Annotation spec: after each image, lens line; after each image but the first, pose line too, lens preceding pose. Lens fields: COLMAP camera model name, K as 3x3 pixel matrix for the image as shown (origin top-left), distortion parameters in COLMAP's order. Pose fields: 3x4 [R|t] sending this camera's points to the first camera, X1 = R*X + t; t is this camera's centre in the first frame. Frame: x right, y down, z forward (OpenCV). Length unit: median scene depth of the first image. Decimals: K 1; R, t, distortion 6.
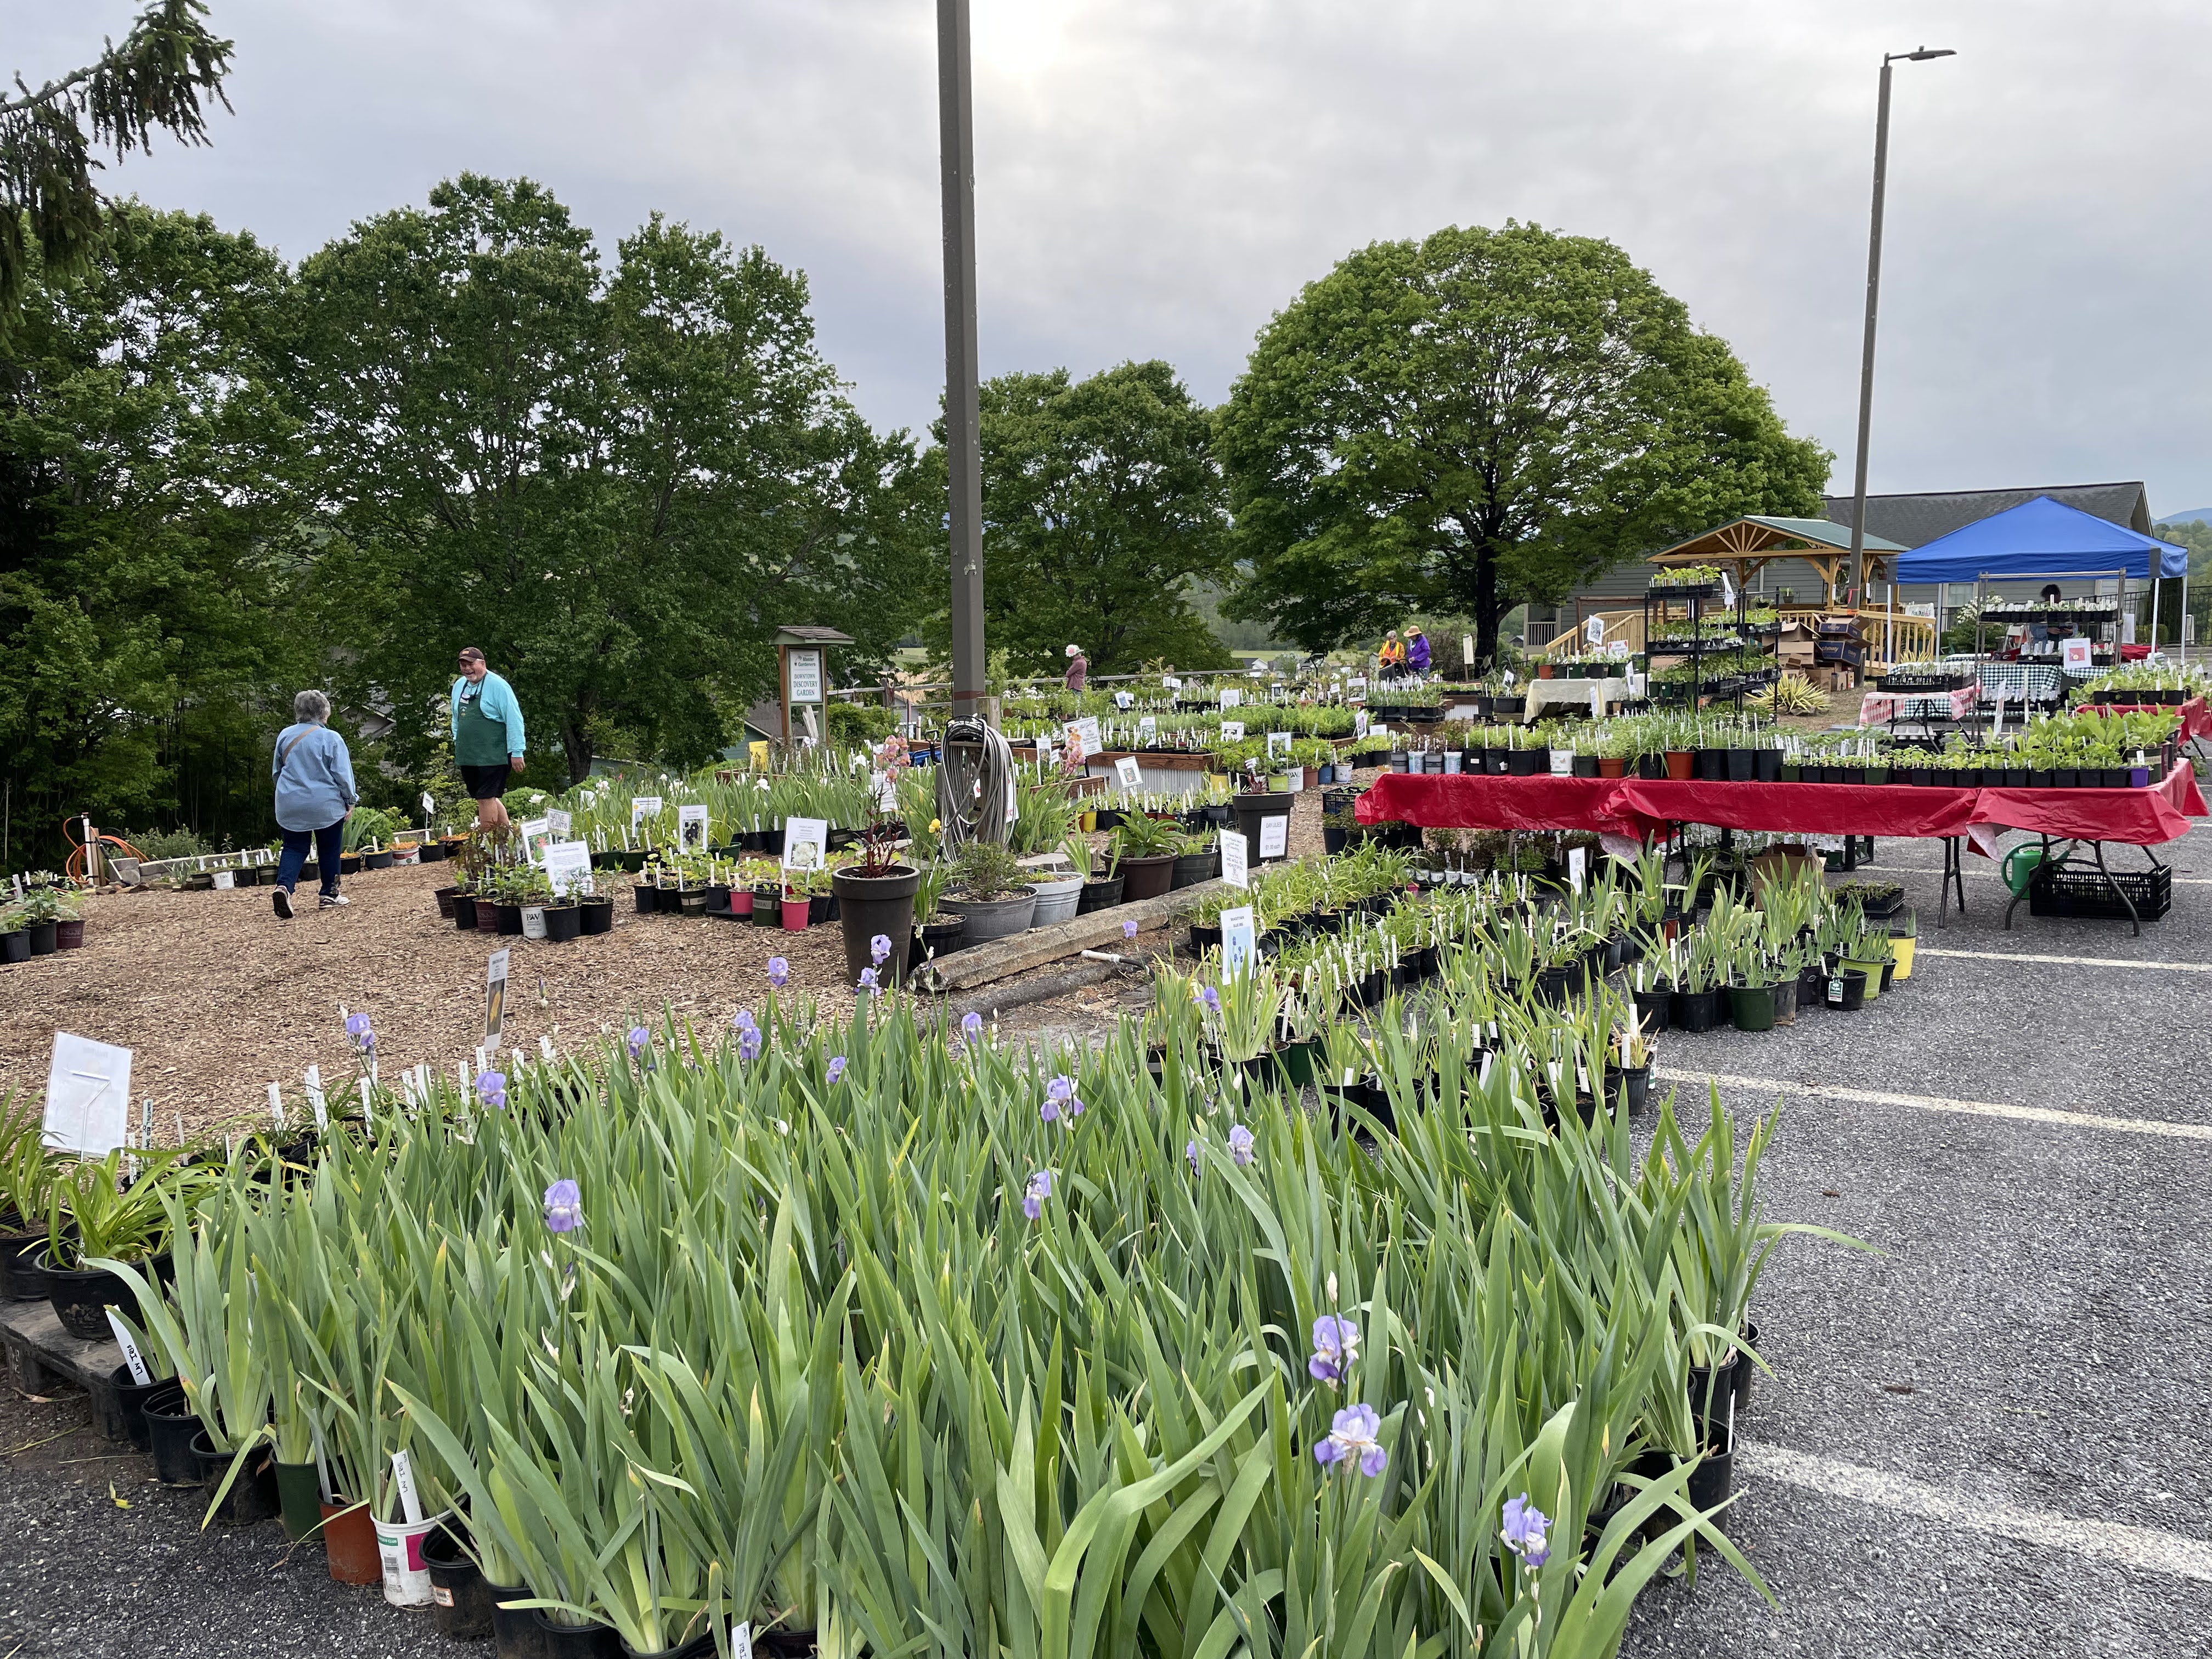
lens RADIAL K [[1681.9, 0, 1112.4], [0, 1681.9, 824.2], [0, 0, 1]] dist [0.049390, -0.073757]
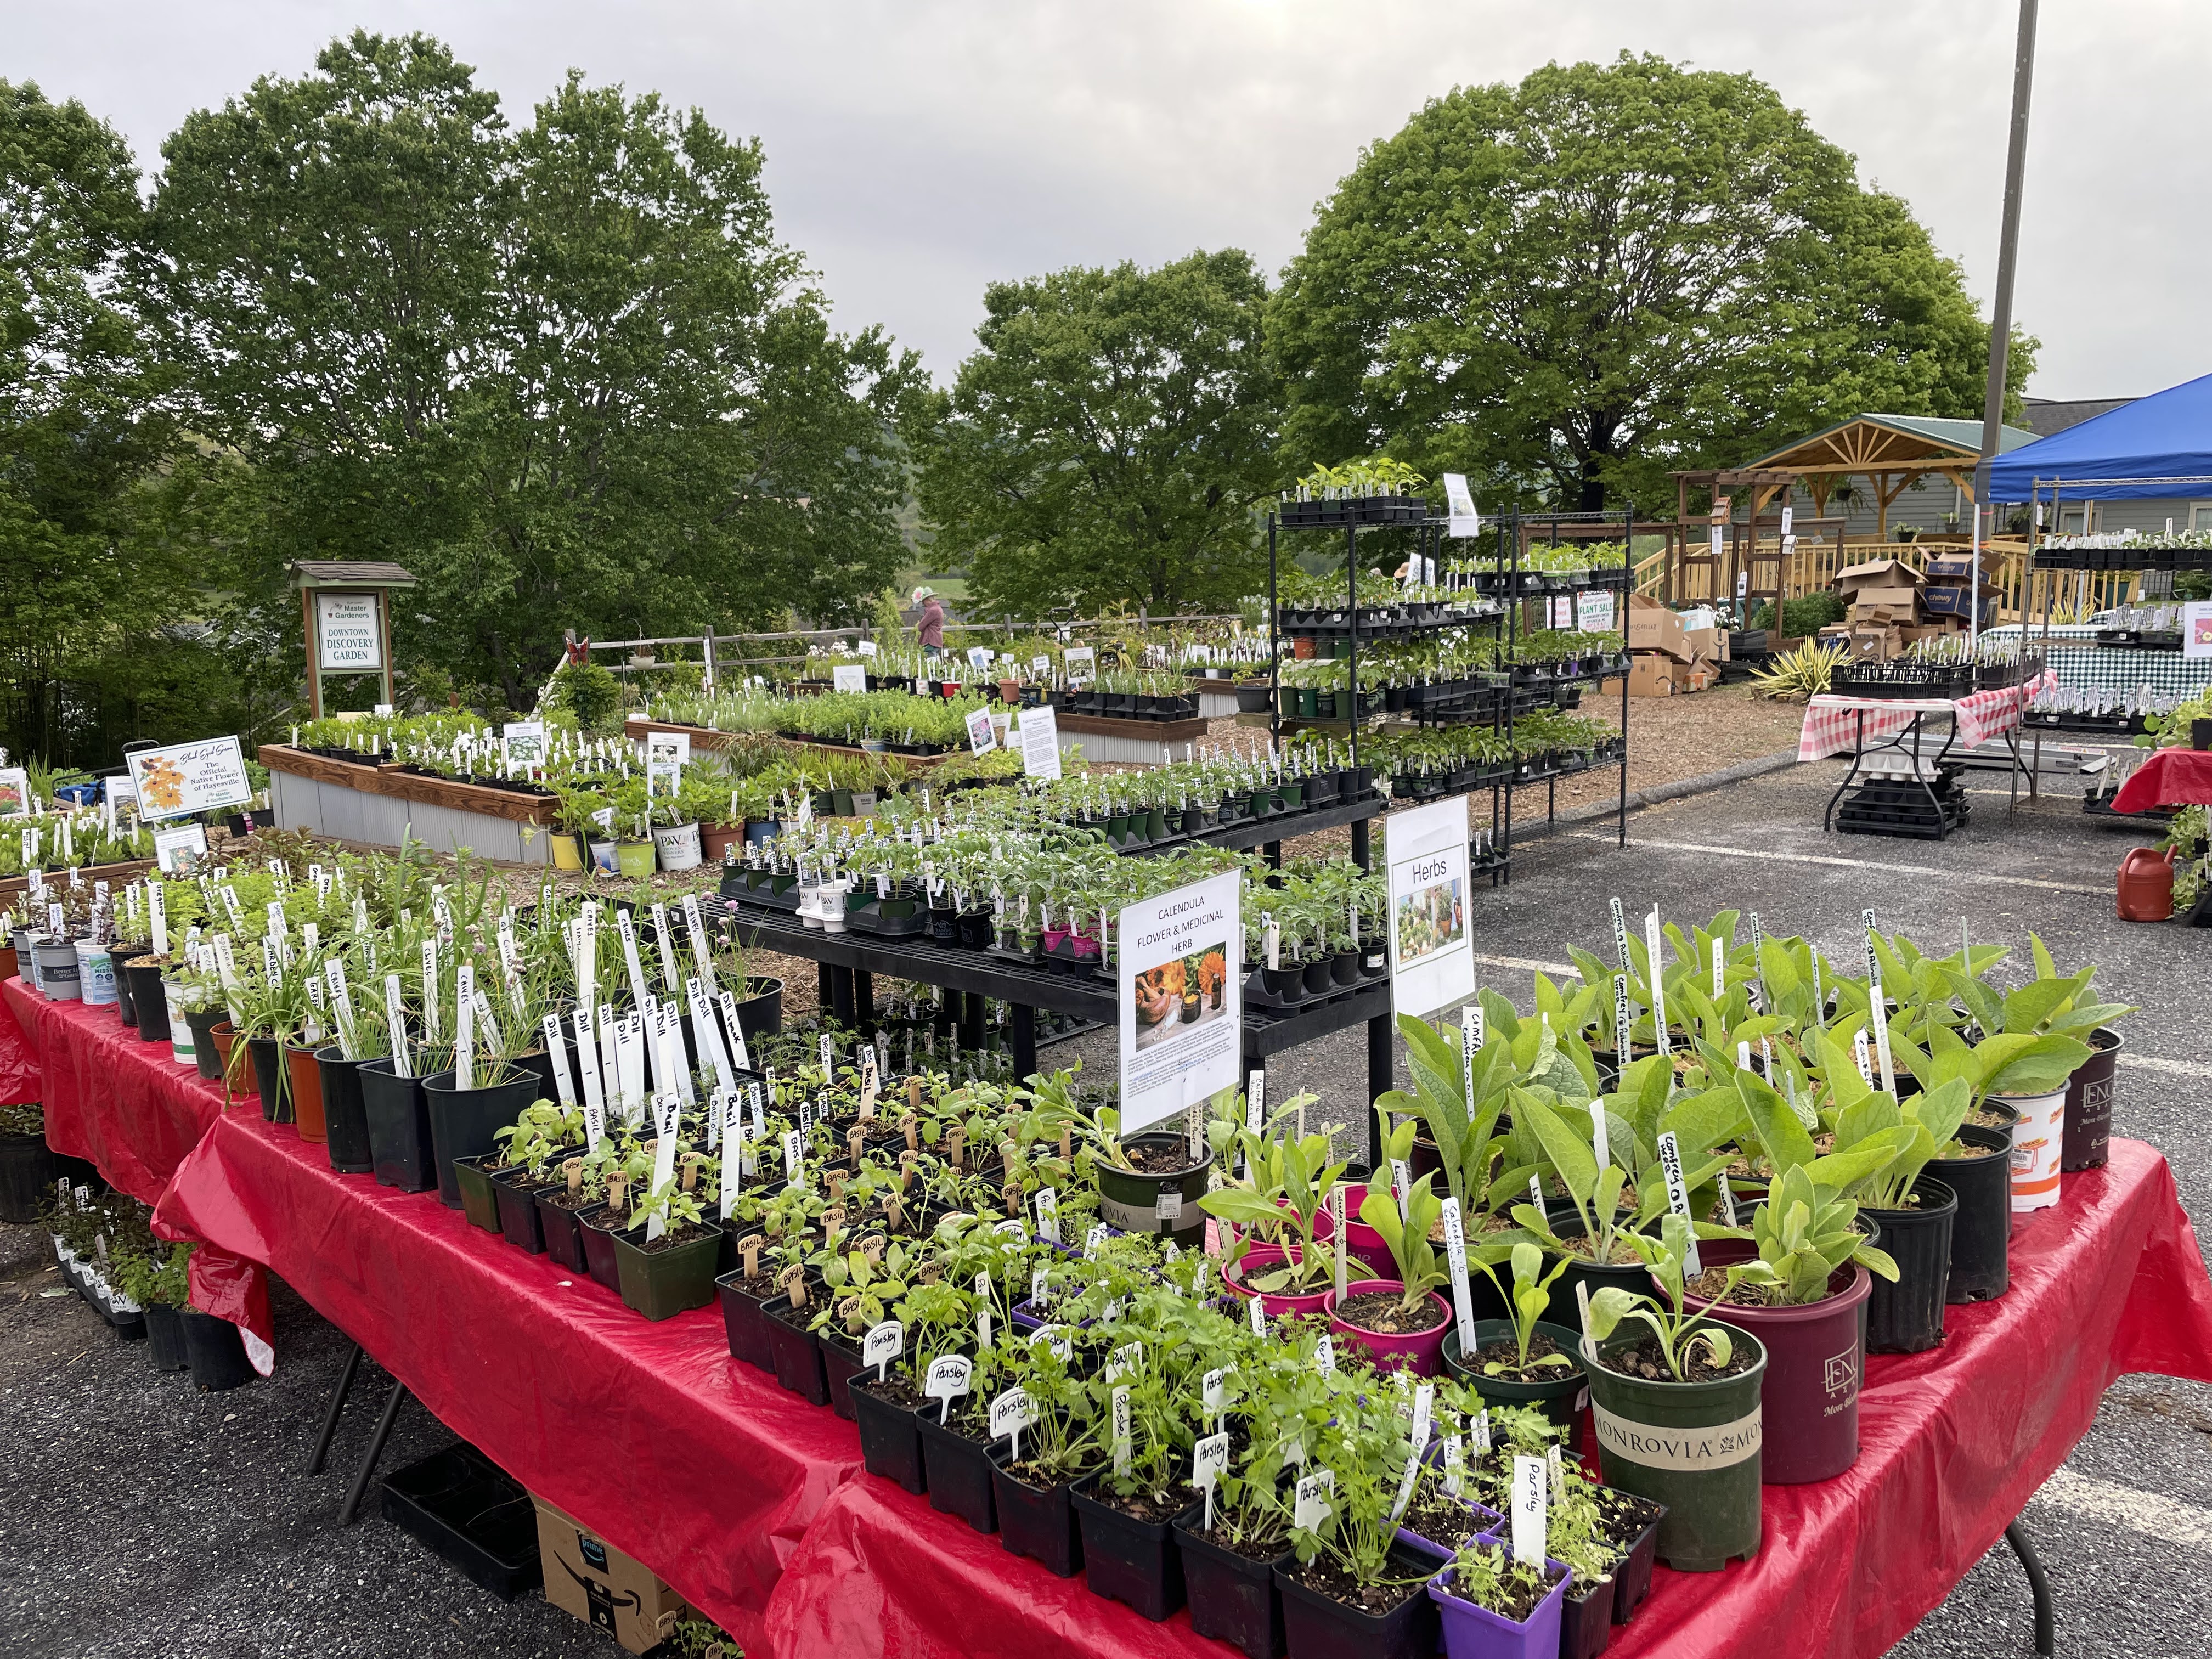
lens RADIAL K [[1681.9, 0, 1113.3], [0, 1681.9, 830.6], [0, 0, 1]] dist [0.049390, -0.073757]
pose [[0.991289, 0.024018, -0.129498, 0.112446], [-0.018254, 0.998797, 0.045512, -0.021024], [0.130435, -0.042751, 0.990535, 0.162676]]
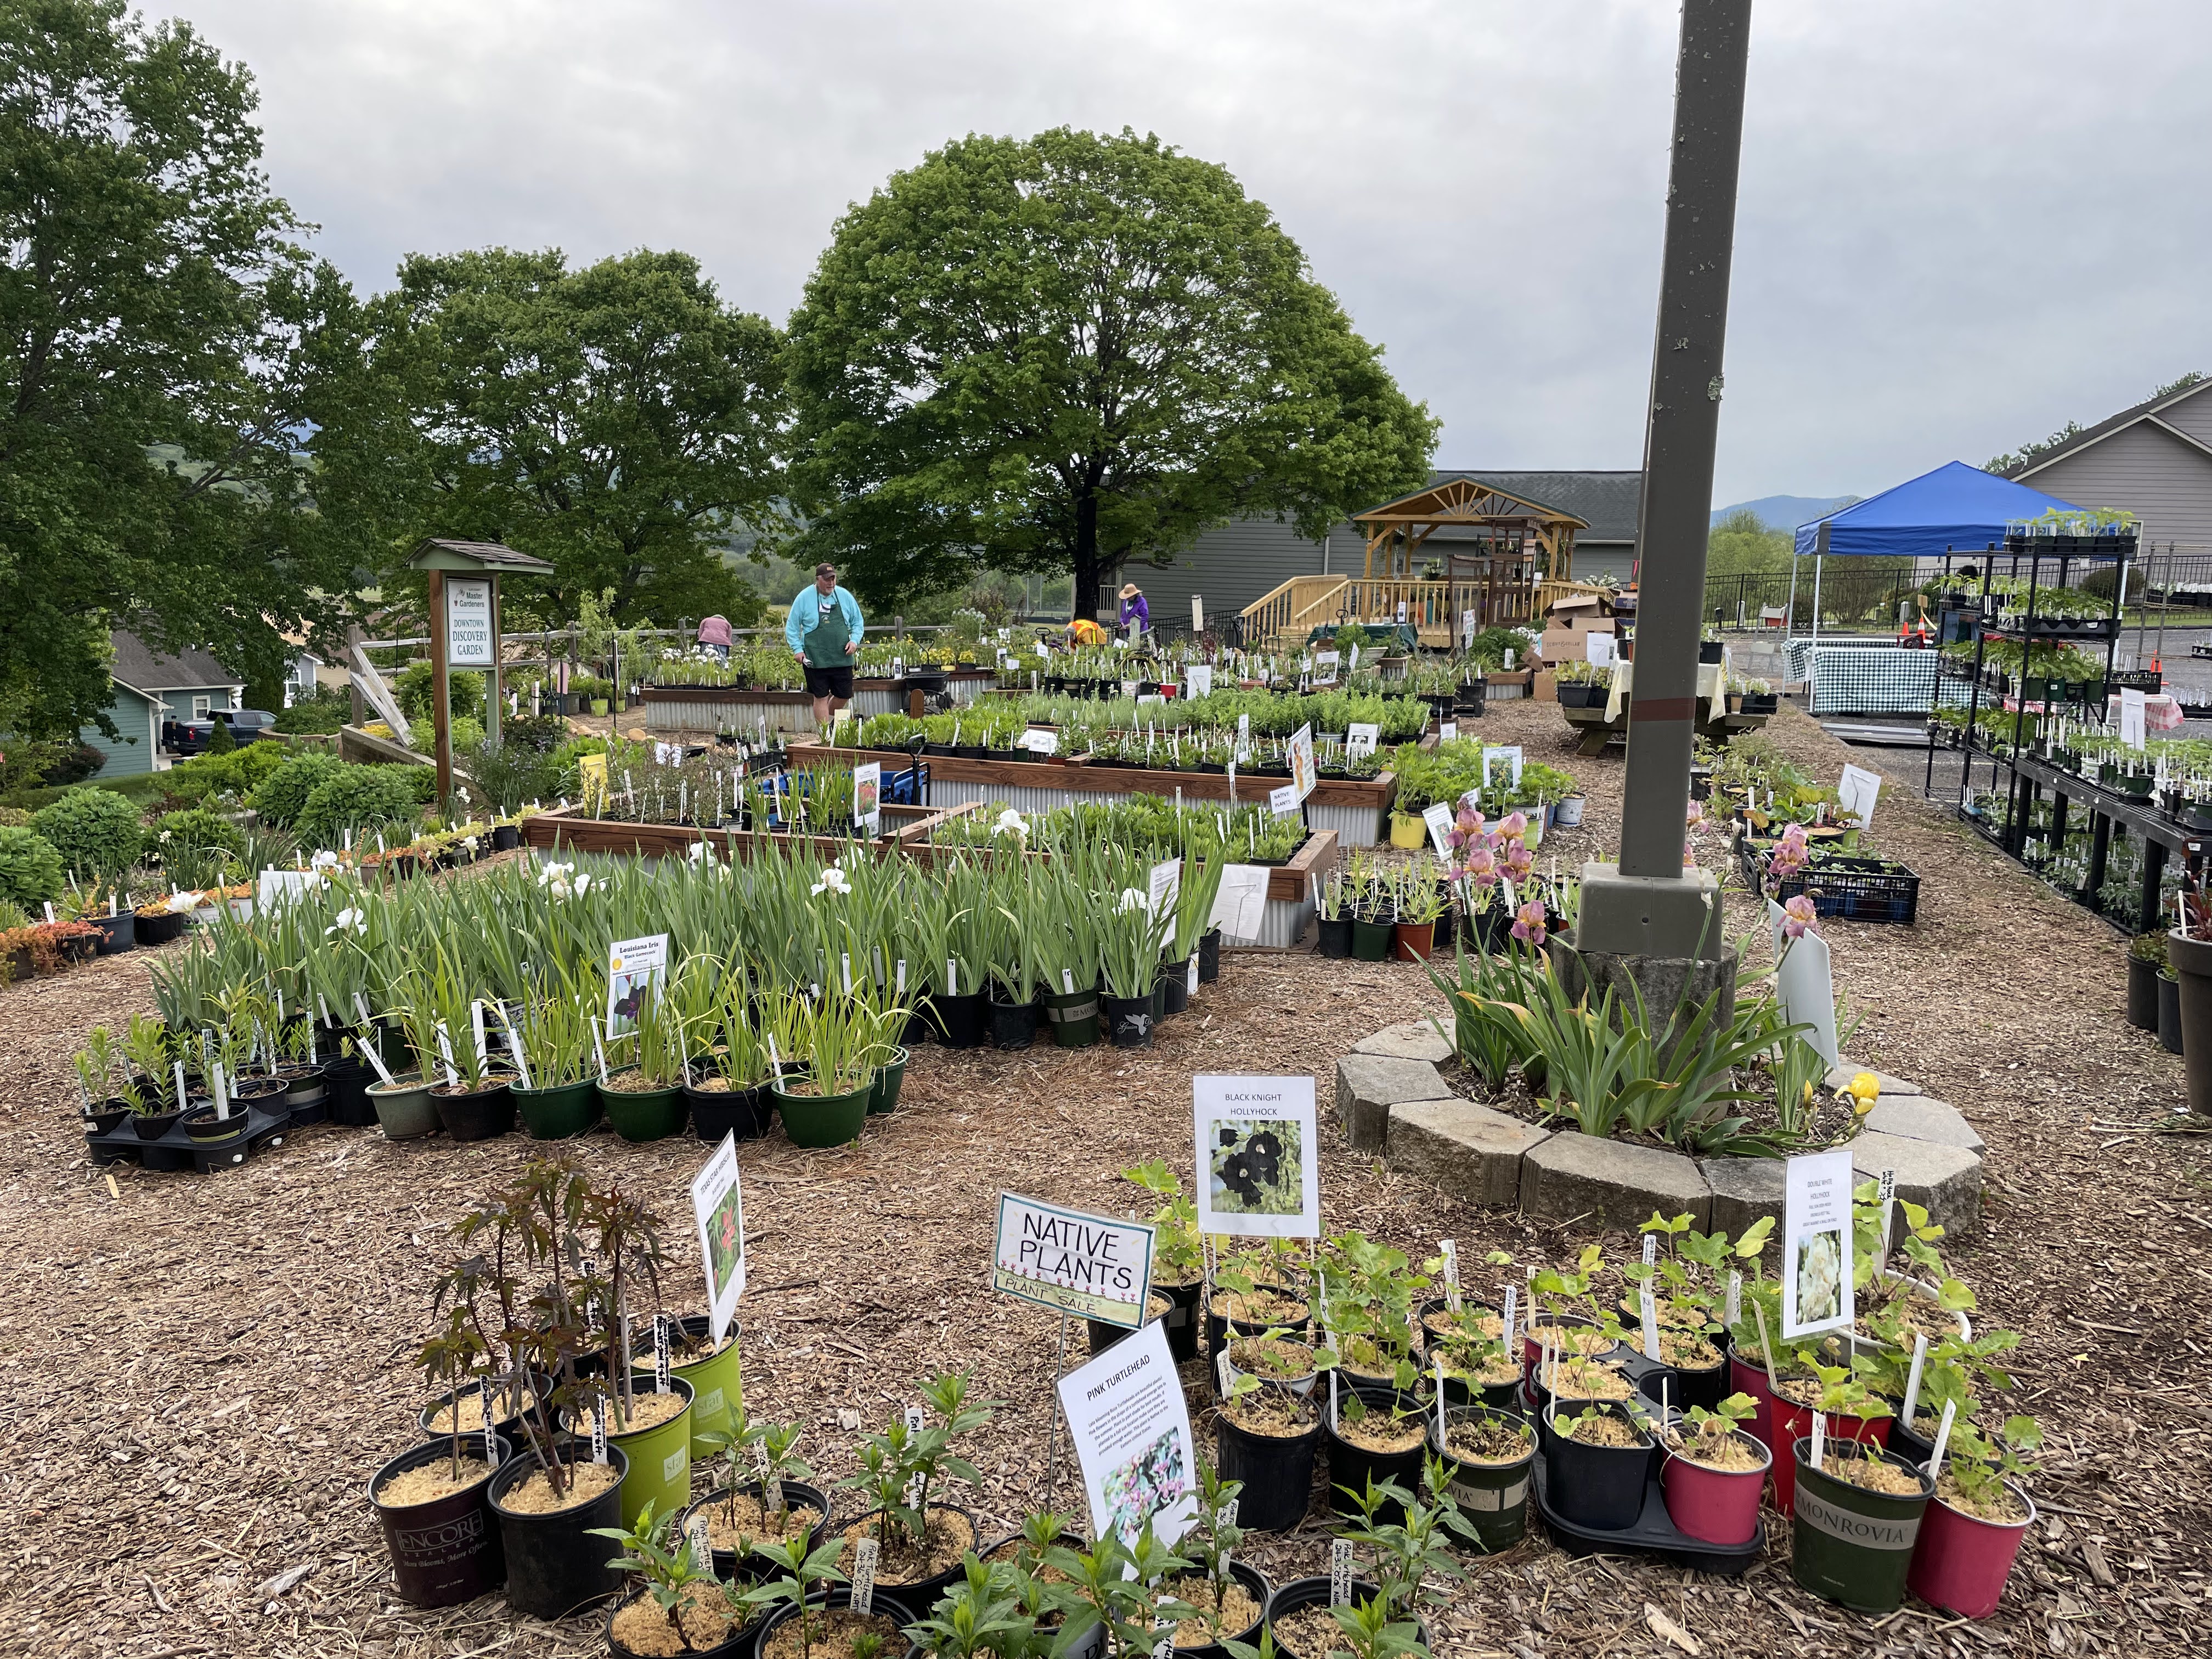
lens RADIAL K [[1681.9, 0, 1124.8], [0, 1681.9, 836.3], [0, 0, 1]] dist [0.049390, -0.073757]
pose [[0.936729, -0.011815, 0.349855, -0.085659], [0.000148, 0.999444, 0.033354, -0.014823], [-0.350055, -0.031192, 0.936210, 0.161872]]
